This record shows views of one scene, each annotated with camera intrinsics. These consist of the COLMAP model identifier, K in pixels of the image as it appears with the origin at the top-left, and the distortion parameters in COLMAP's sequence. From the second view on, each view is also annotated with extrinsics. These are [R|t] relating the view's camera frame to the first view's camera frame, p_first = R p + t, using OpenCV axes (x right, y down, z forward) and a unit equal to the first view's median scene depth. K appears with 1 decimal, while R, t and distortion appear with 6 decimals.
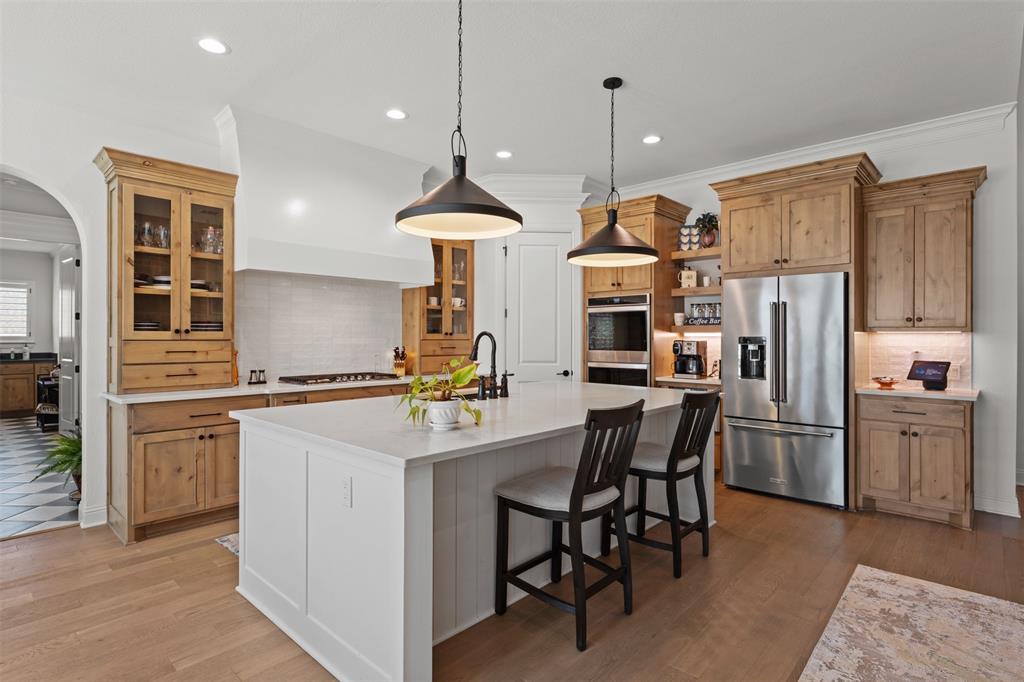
lens RADIAL K [[520.4, 0, 513.8], [0, 520.4, 339.6], [0, 0, 1]] dist [-0.002033, -0.000166]
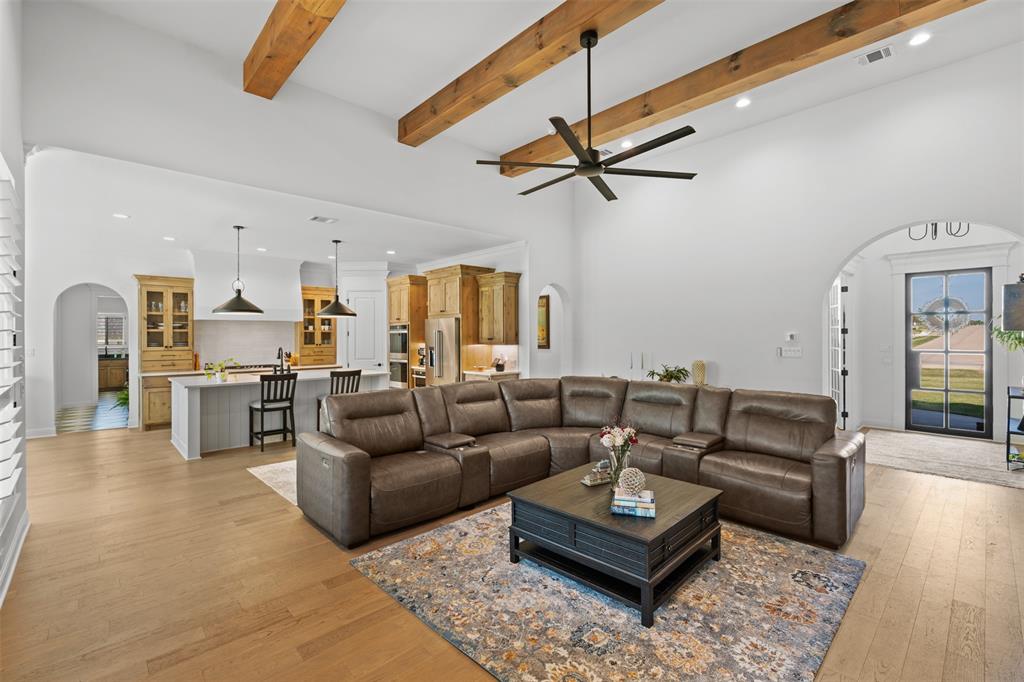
lens RADIAL K [[450.1, 0, 512.6], [0, 450.1, 338.8], [0, 0, 1]] dist [-0.003123, 0.000278]
pose [[0.997692, -0.006078, -0.067623, 0.987880], [0.006262, 0.999977, 0.002521, -0.044684], [0.067606, -0.002939, 0.997708, -0.868421]]
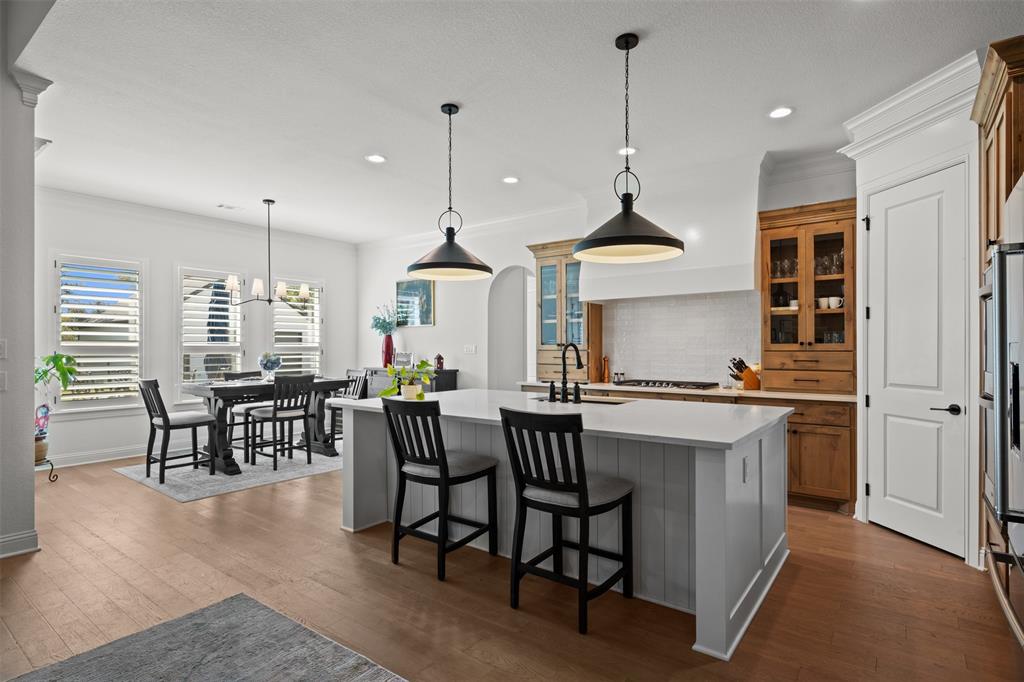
lens RADIAL K [[520.4, 0, 515.3], [0, 520.4, 346.5], [0, 0, 1]] dist [-0.002033, -0.000166]
pose [[0.111337, -0.006592, -0.993761, 0.875006], [-0.003617, 0.999969, -0.007039, 0.000960], [0.993776, 0.004378, 0.111310, 0.635928]]
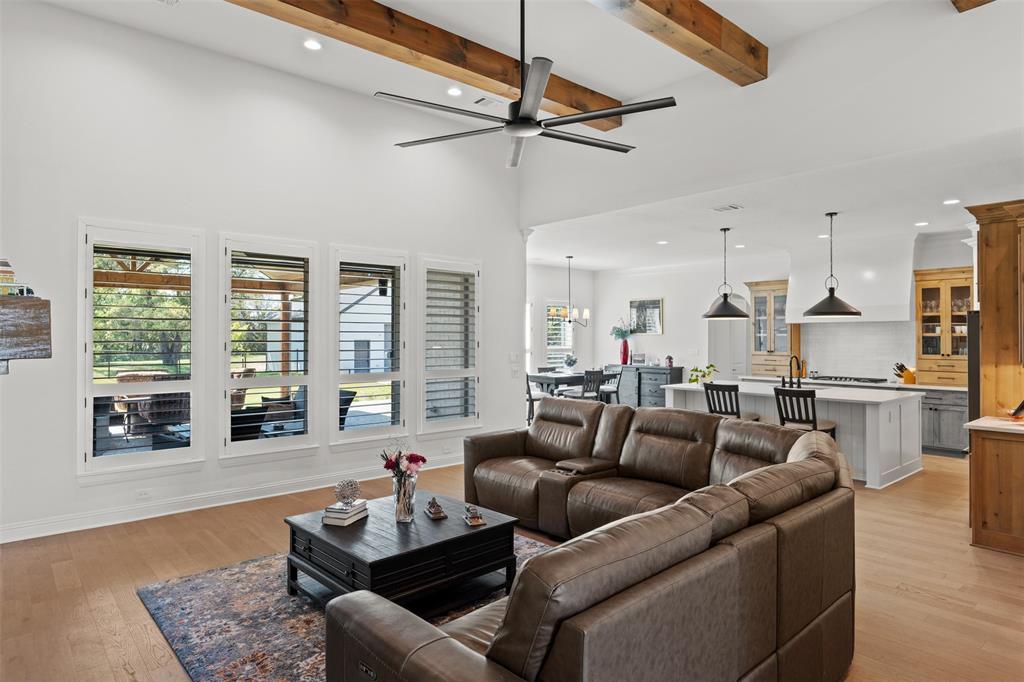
lens RADIAL K [[597.2, 0, 528.2], [0, 597.2, 329.2], [0, 0, 1]] dist [-0.006375, -0.001711]
pose [[-0.089038, -0.016789, -0.995887, 1.984032], [-0.006499, 0.999846, -0.016275, -0.061047], [0.996007, 0.005024, -0.089134, 0.144039]]
